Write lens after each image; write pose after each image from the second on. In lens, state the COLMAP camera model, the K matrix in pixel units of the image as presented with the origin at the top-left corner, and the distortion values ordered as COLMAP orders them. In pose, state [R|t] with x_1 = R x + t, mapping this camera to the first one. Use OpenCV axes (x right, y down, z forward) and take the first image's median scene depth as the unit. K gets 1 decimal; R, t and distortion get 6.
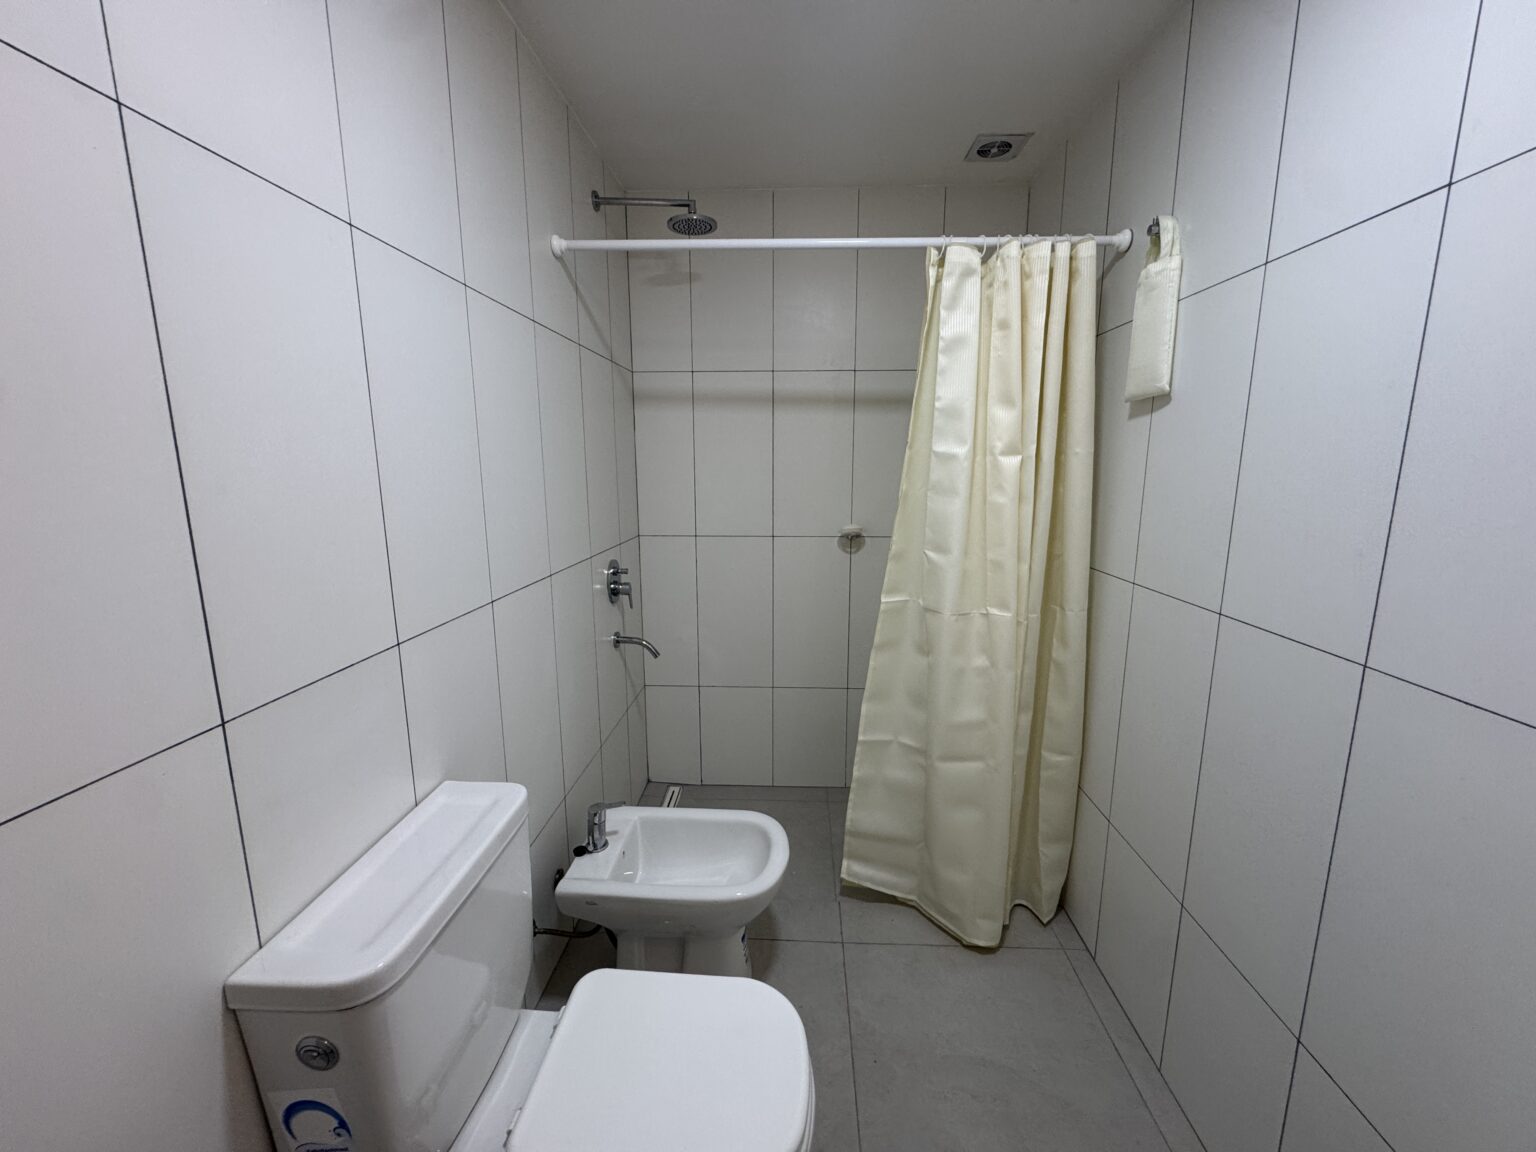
lens RADIAL K [[617.6, 0, 768.0], [0, 617.6, 576.0], [0, 0, 1]] dist [-0.002215, -0.000027]
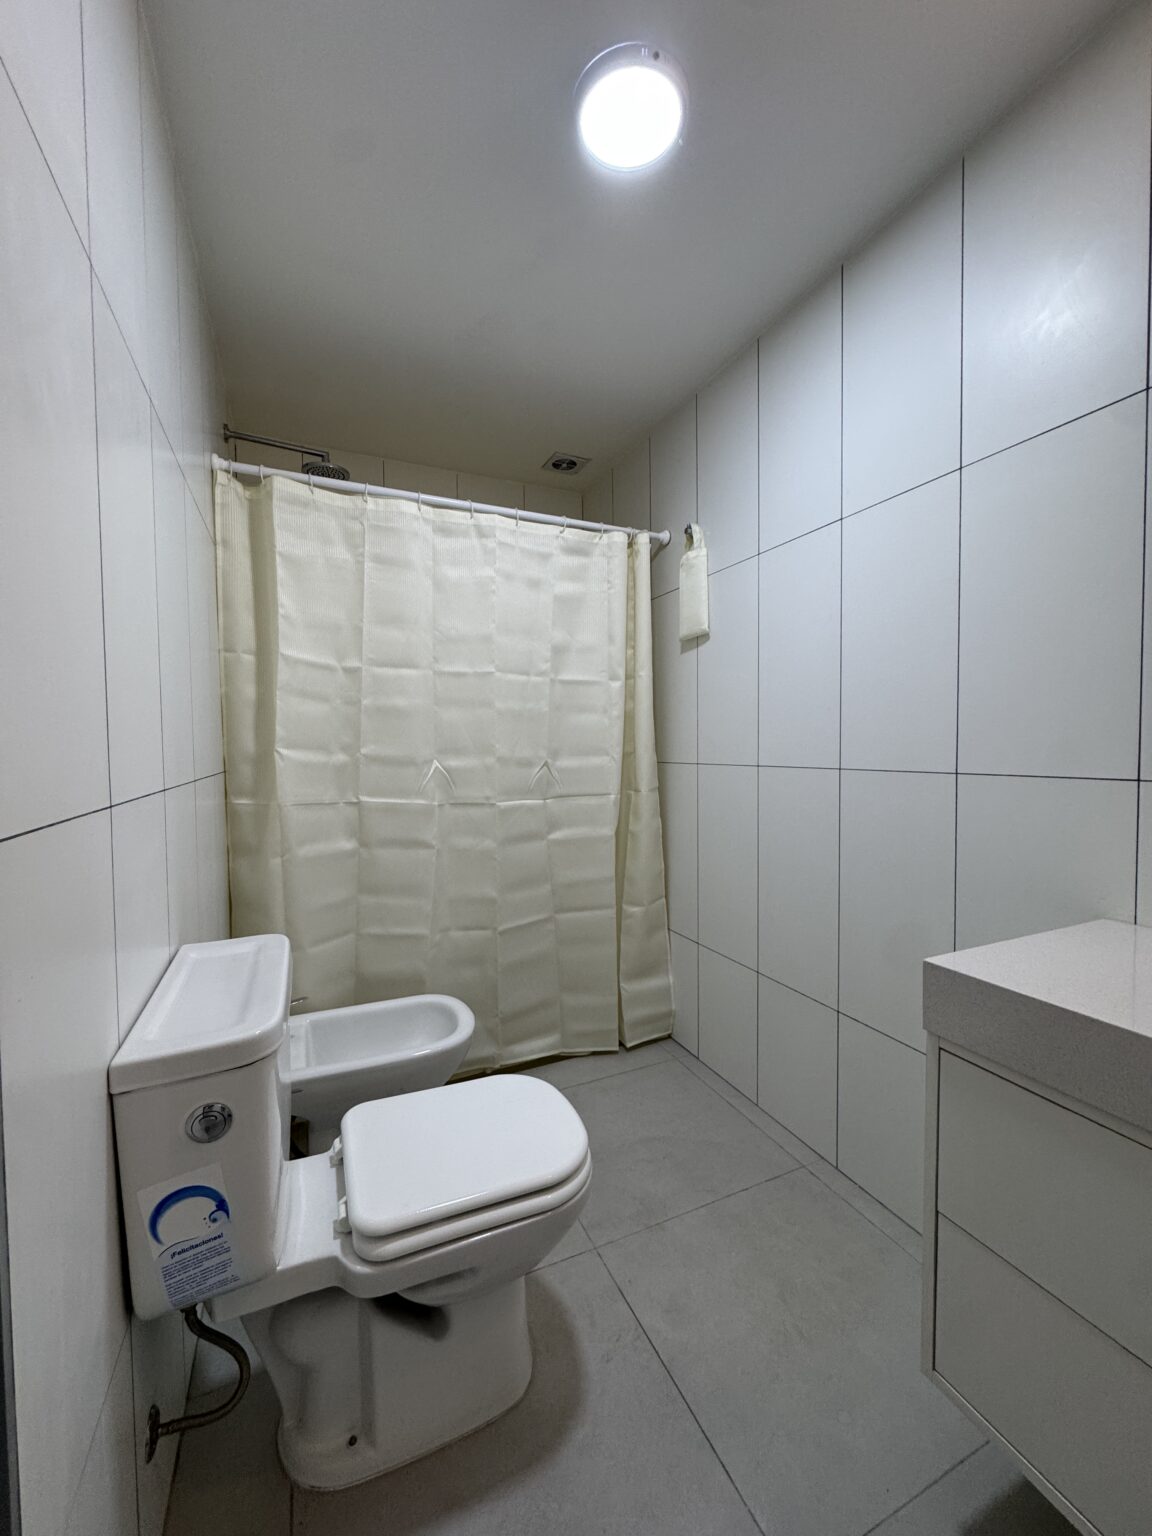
lens RADIAL K [[617.6, 0, 580.3], [0, 617.6, 772.1], [0, 0, 1]] dist [-0.002215, -0.000027]
pose [[0.888256, -0.024960, 0.458671, -0.319095], [0.089133, 0.988909, -0.118799, 0.184113], [-0.450619, 0.146407, 0.880629, -0.143986]]
